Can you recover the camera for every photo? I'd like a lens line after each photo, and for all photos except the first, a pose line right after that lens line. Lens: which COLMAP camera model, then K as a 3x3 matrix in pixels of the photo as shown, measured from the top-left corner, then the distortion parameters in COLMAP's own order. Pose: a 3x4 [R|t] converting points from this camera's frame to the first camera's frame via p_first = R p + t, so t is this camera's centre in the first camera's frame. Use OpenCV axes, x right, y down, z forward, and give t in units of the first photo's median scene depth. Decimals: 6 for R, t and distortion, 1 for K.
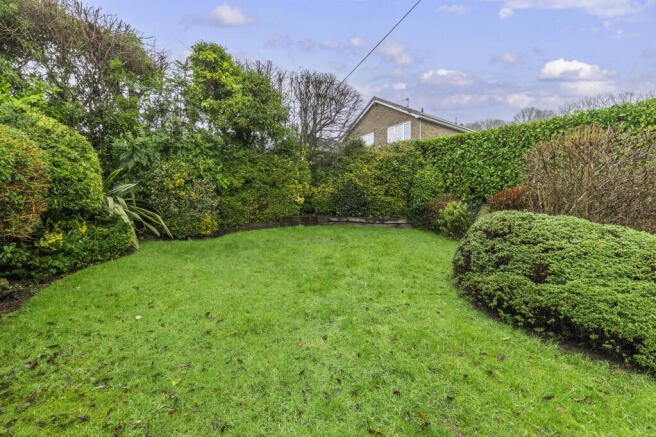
lens RADIAL K [[304.5, 0, 326.5], [0, 304.5, 217.1], [0, 0, 1]] dist [0.016141, 0.000083]
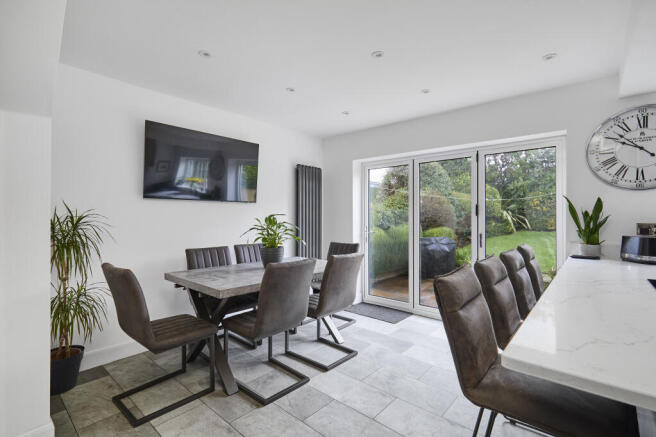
lens RADIAL K [[304.5, 0, 328.1], [0, 304.5, 216.1], [0, 0, 1]] dist [0.016141, 0.000083]
pose [[0.288684, -0.000844, -0.957424, 0.873845], [-0.009052, 0.999953, -0.003611, -0.004198], [0.957382, 0.009709, 0.288663, -0.749395]]
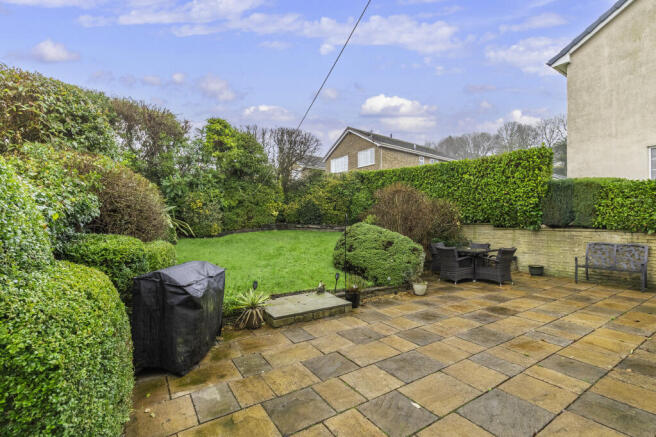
lens RADIAL K [[304.5, 0, 329.4], [0, 304.5, 217.8], [0, 0, 1]] dist [0.016141, 0.000083]
pose [[0.999996, 0.002085, -0.001964, 0.214129], [-0.002119, 0.999847, -0.017383, -0.008981], [0.001927, 0.017387, 0.999847, -0.600925]]
